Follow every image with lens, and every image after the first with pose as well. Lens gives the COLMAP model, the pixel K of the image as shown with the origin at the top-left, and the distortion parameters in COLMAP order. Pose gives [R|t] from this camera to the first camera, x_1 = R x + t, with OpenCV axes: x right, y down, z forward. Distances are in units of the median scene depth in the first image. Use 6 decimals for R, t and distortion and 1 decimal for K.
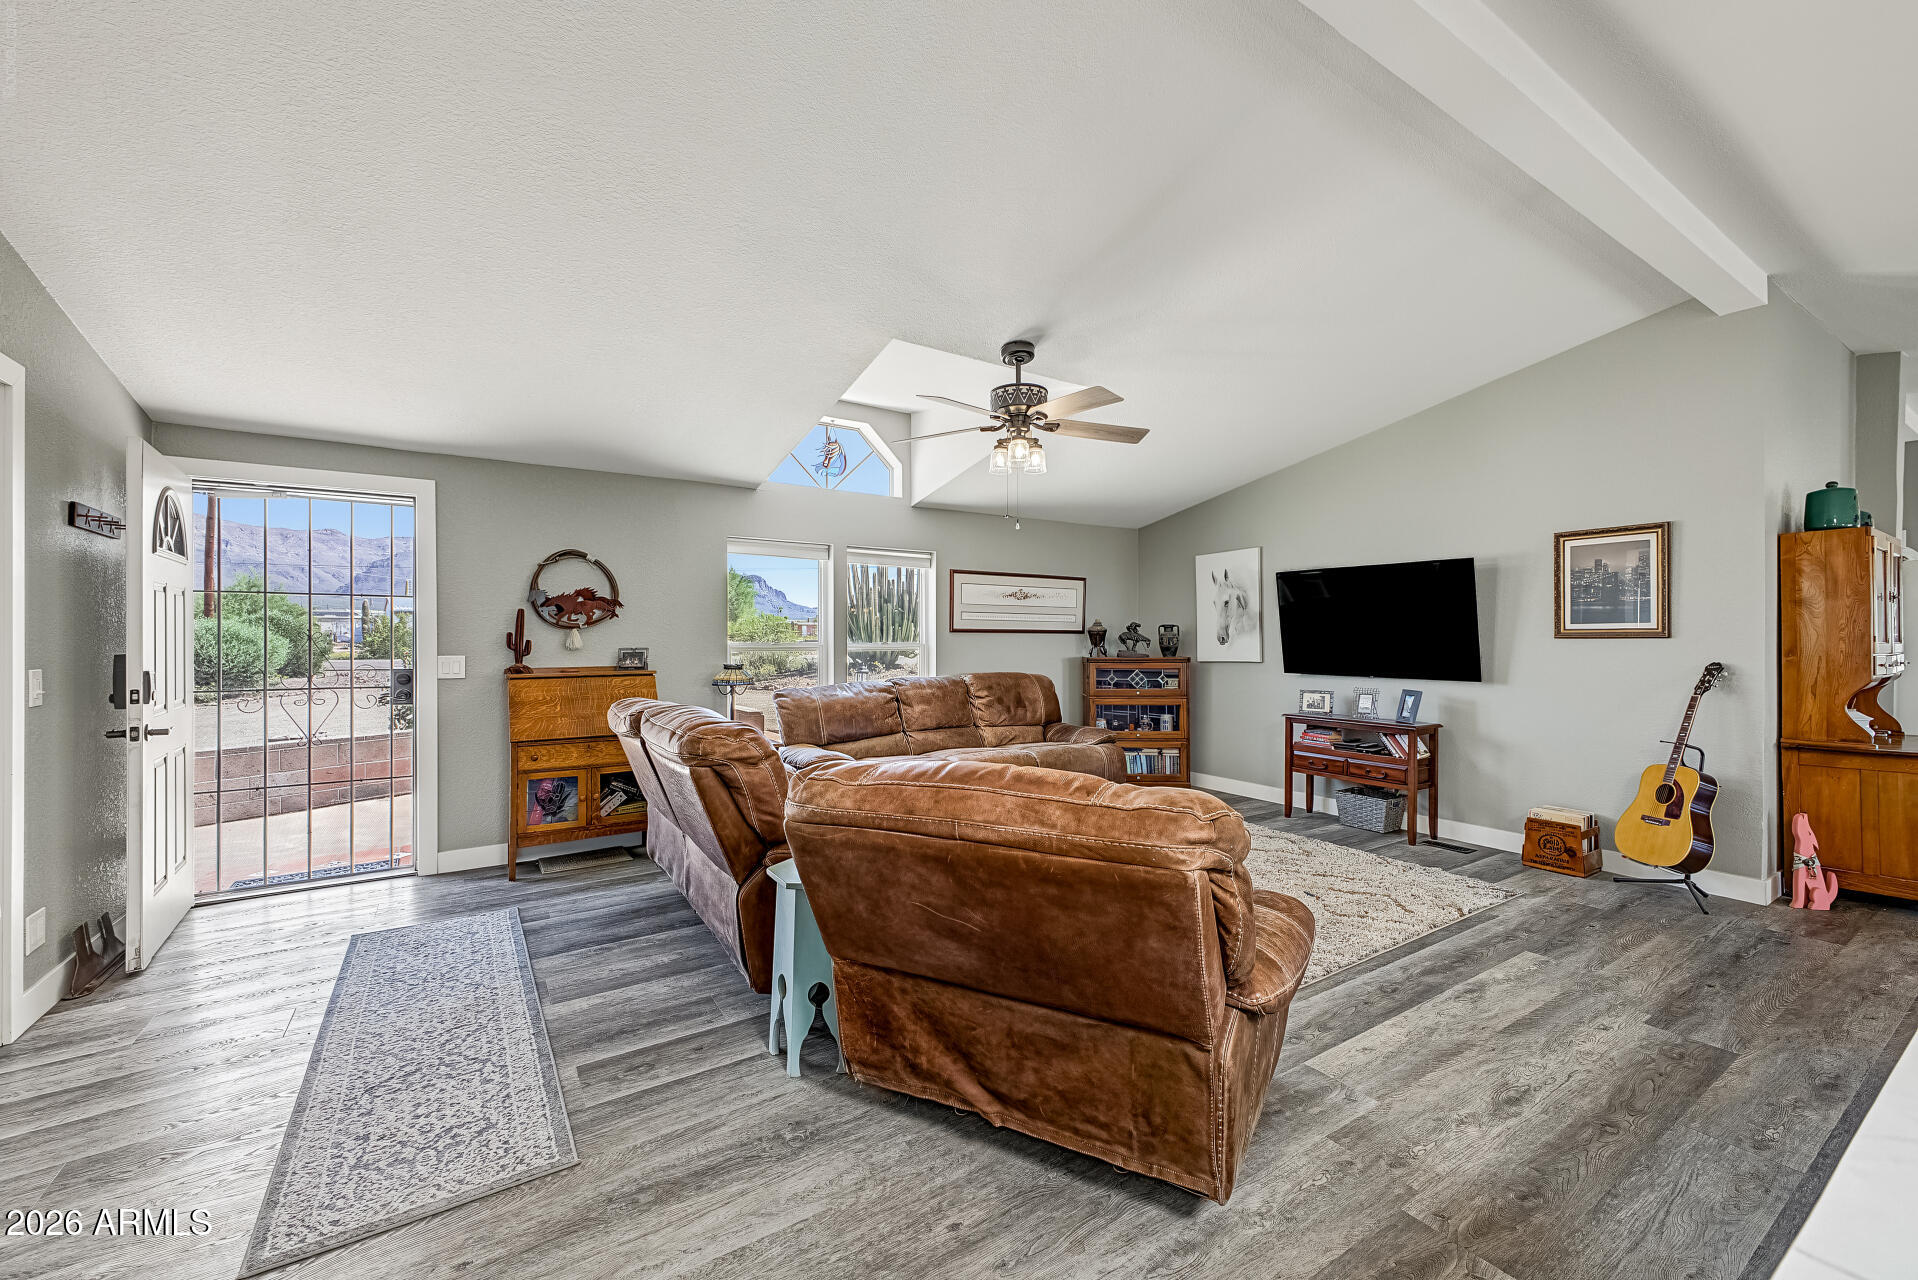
lens RADIAL K [[768.8, 0, 969.1], [0, 768.8, 636.8], [0, 0, 1]] dist [0.001005, -0.000066]
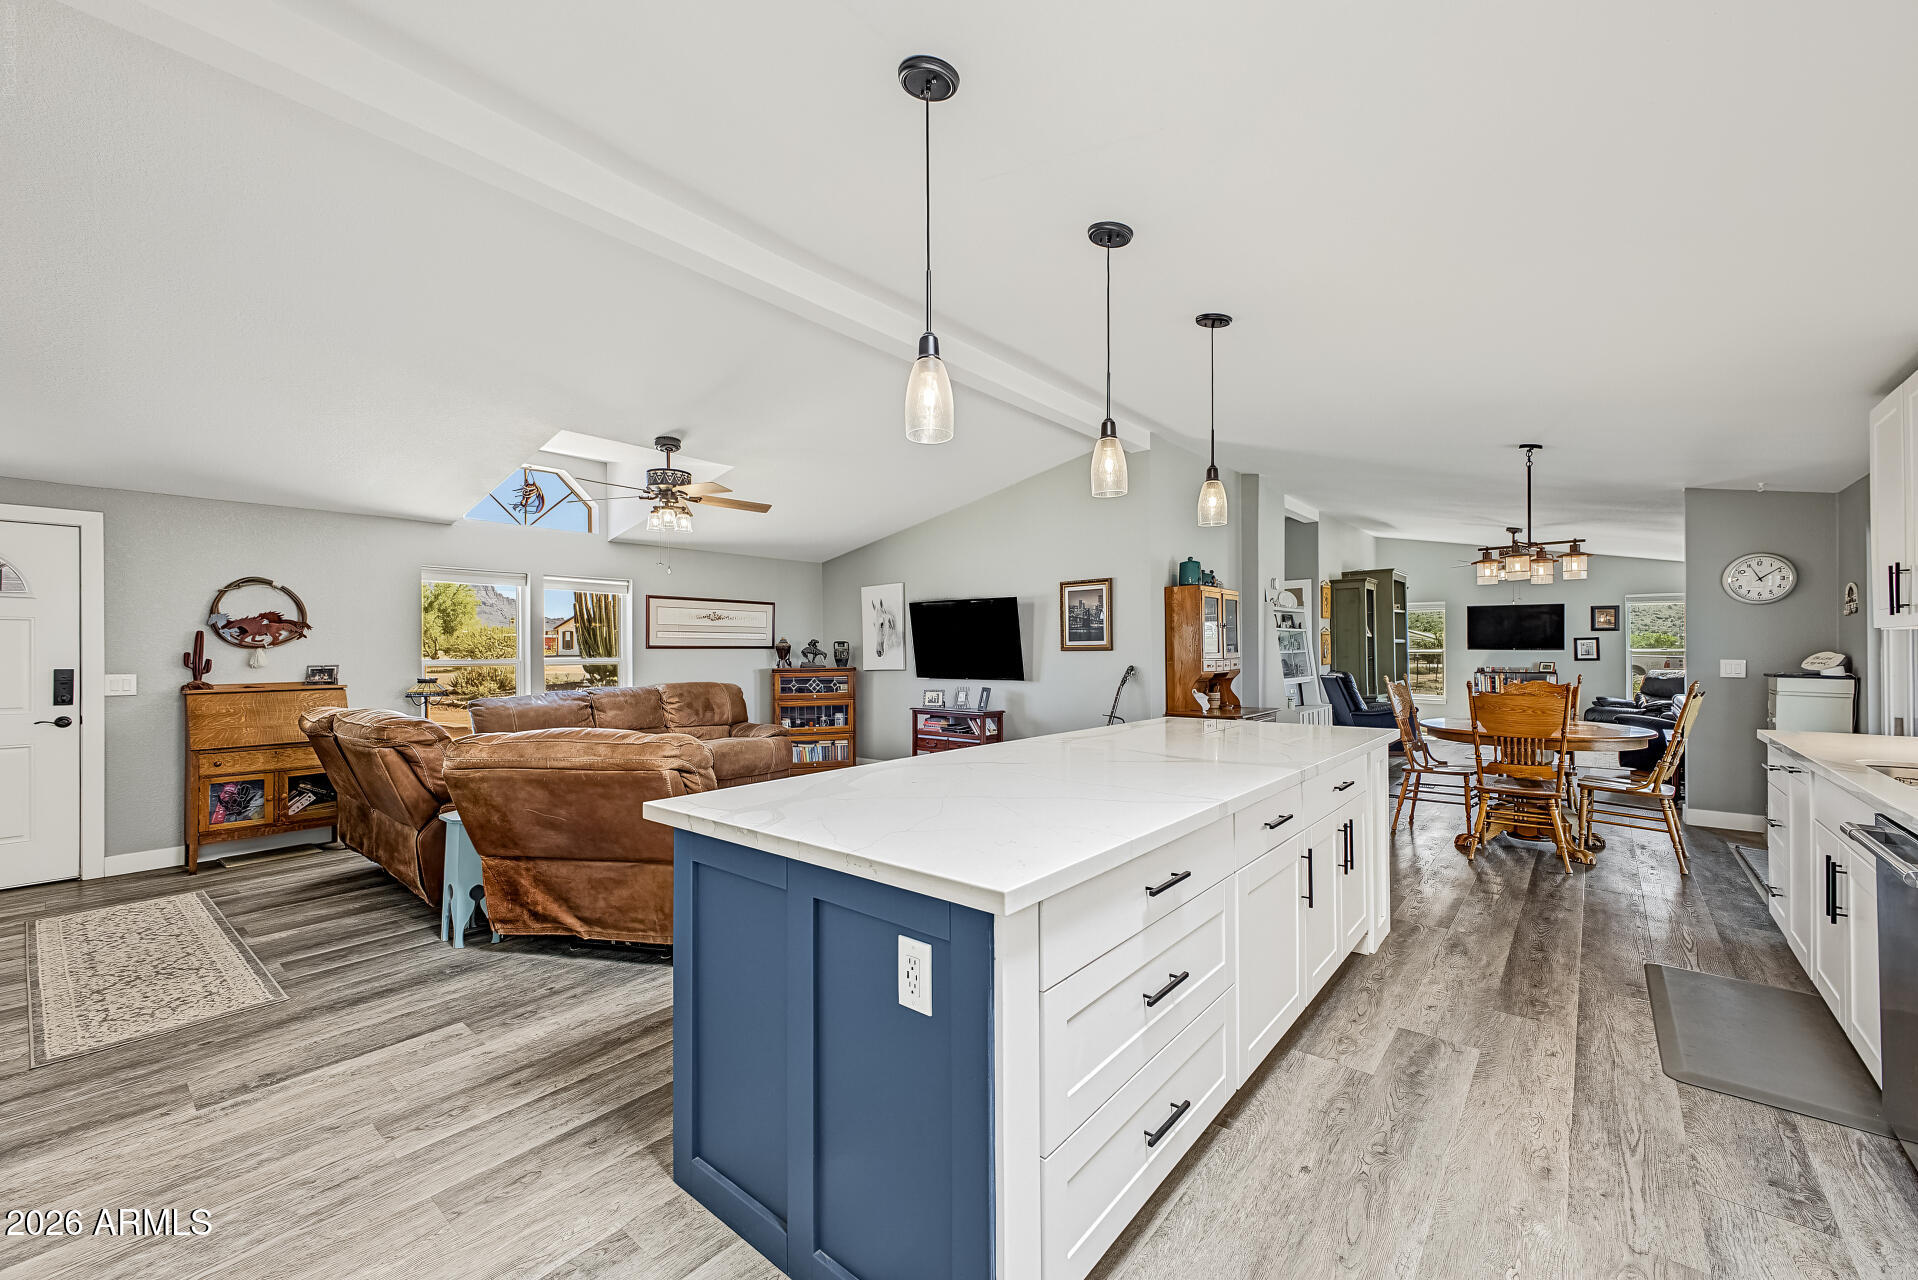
lens RADIAL K [[745.8, 0, 972.7], [0, 745.8, 643.4], [0, 0, 1]] dist [-0.001512, -0.002728]
pose [[0.951395, -0.003821, 0.307950, 0.143720], [0.006191, 0.999958, -0.006721, -0.004263], [-0.307912, 0.008301, 0.951379, -0.354736]]
